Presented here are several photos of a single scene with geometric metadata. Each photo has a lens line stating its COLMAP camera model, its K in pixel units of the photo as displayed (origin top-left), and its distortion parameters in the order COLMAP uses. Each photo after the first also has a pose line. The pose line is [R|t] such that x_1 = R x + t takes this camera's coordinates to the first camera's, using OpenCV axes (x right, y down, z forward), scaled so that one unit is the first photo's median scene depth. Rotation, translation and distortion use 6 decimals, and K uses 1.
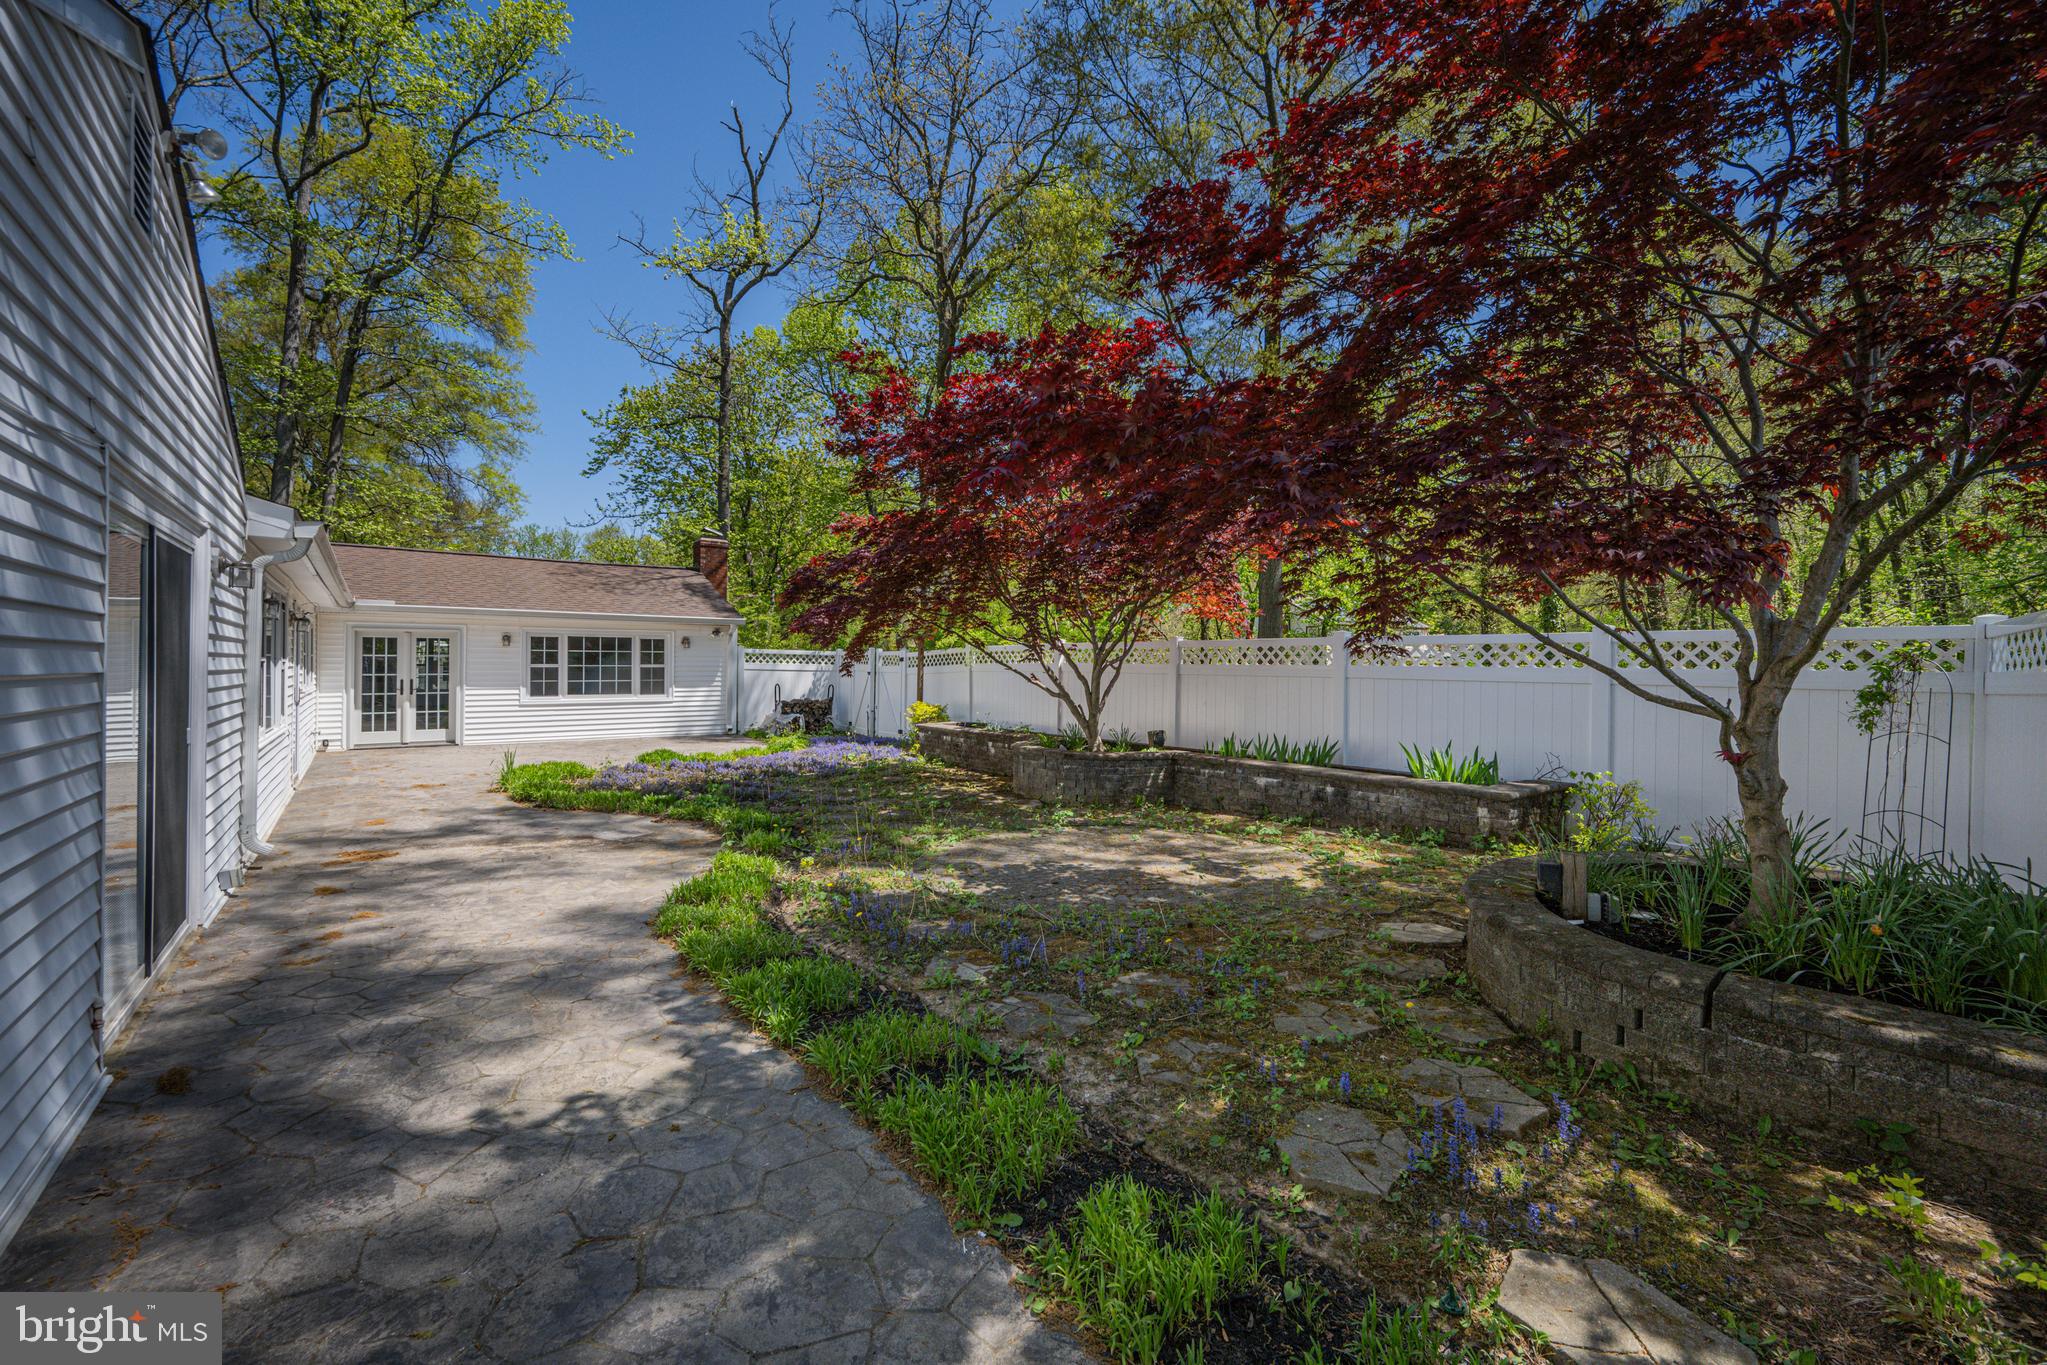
lens RADIAL K [[834.1, 0, 1029.1], [0, 834.1, 653.3], [0, 0, 1]] dist [-0.001045, -0.000095]
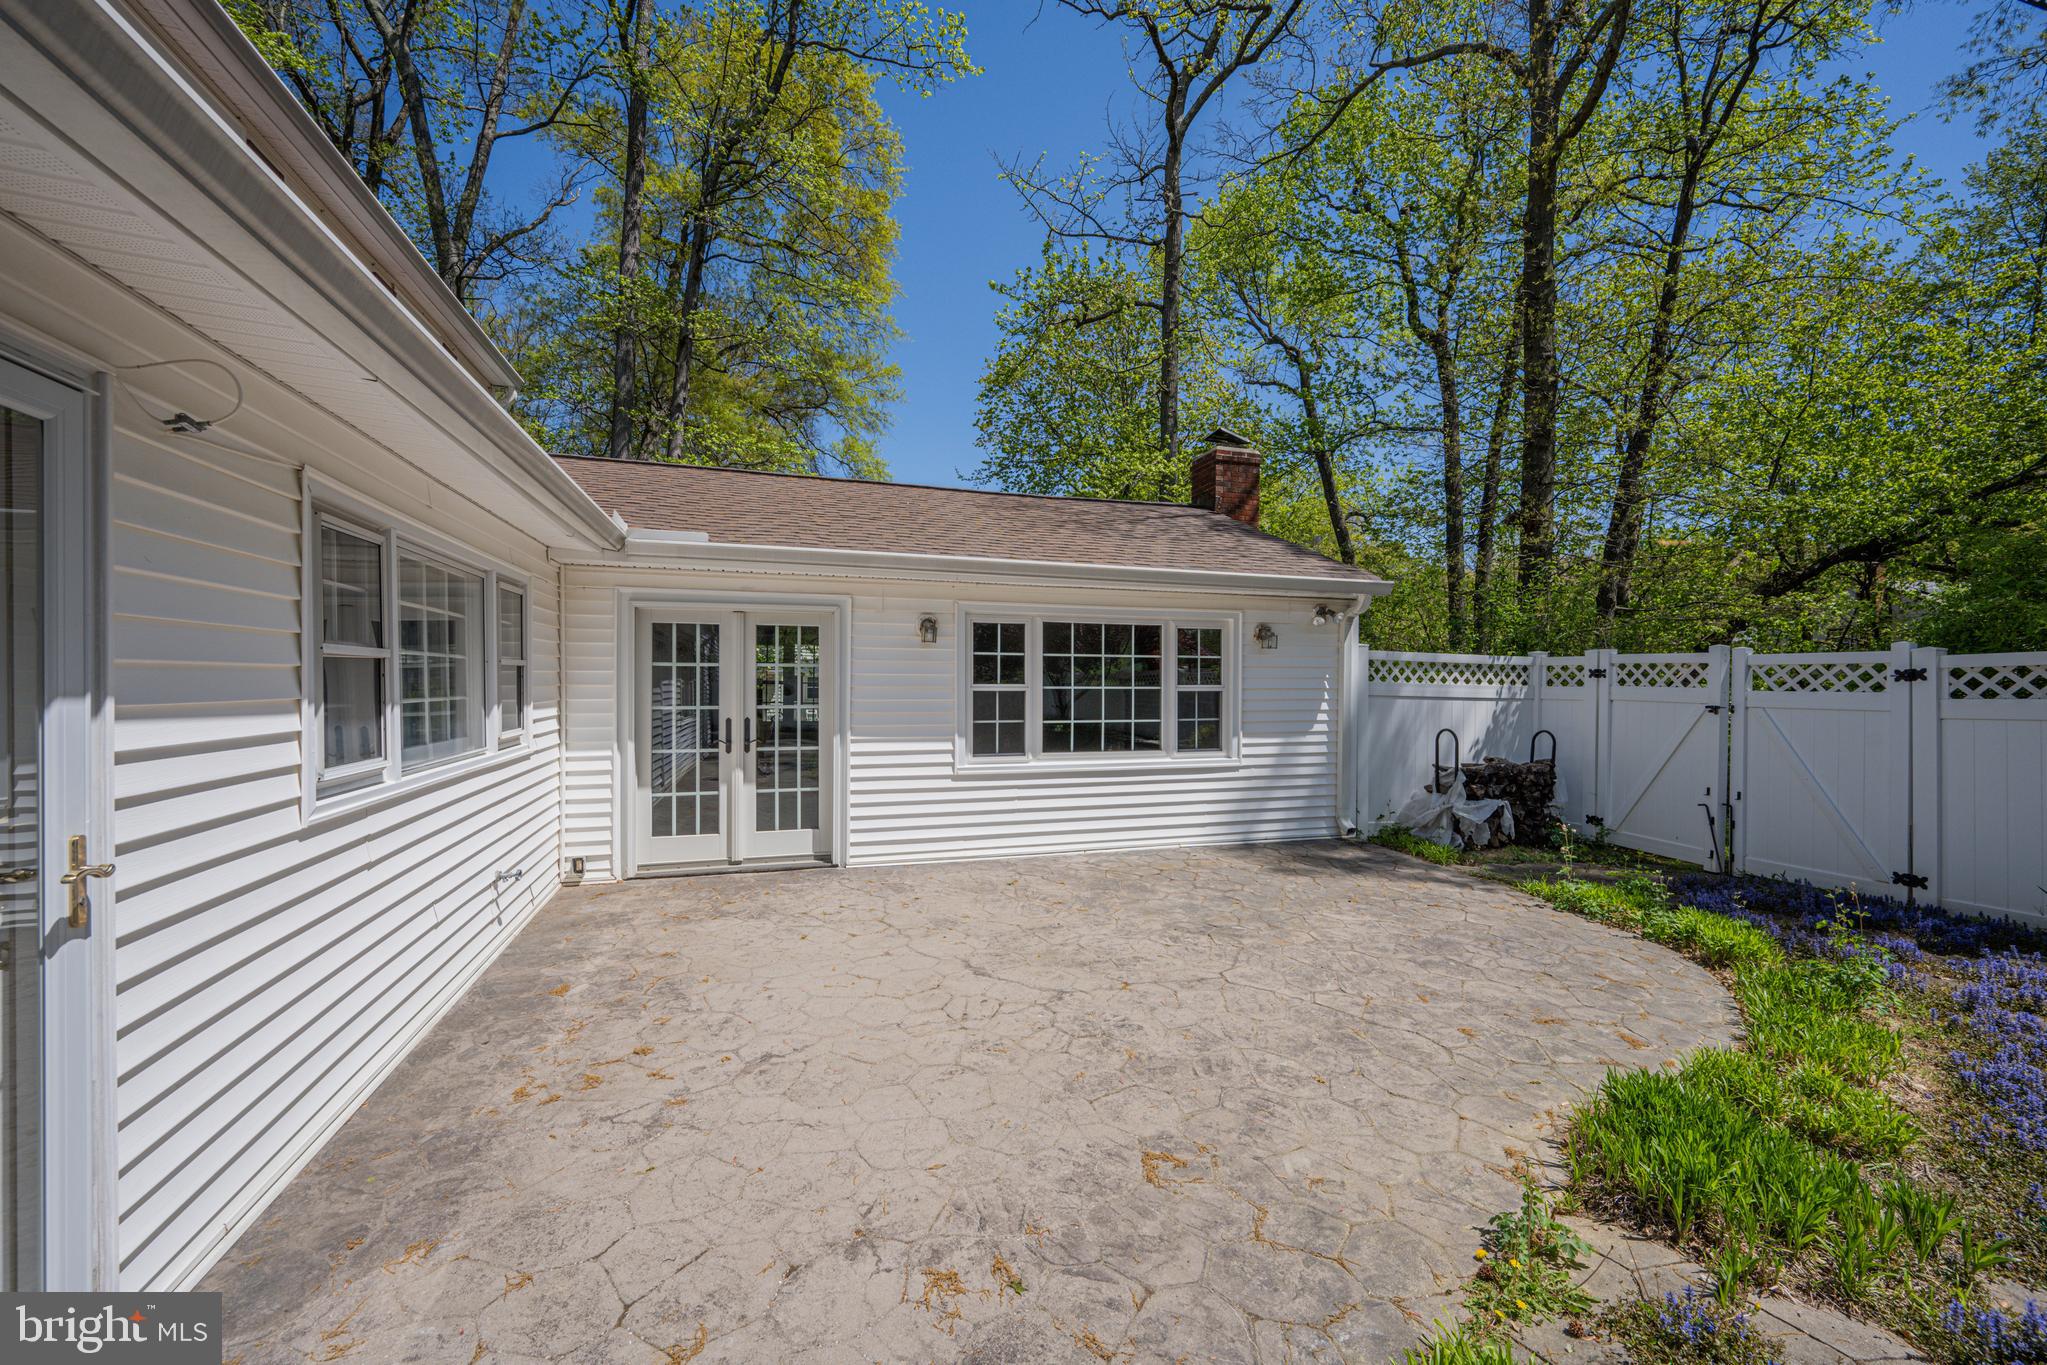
lens RADIAL K [[834.1, 0, 1023.7], [0, 834.1, 684.7], [0, 0, 1]] dist [-0.001045, -0.000095]
pose [[0.935942, 0.003727, -0.352134, -0.408049], [0.002127, 0.999866, 0.016236, 0.005950], [0.352147, -0.015945, 0.935809, 0.581431]]
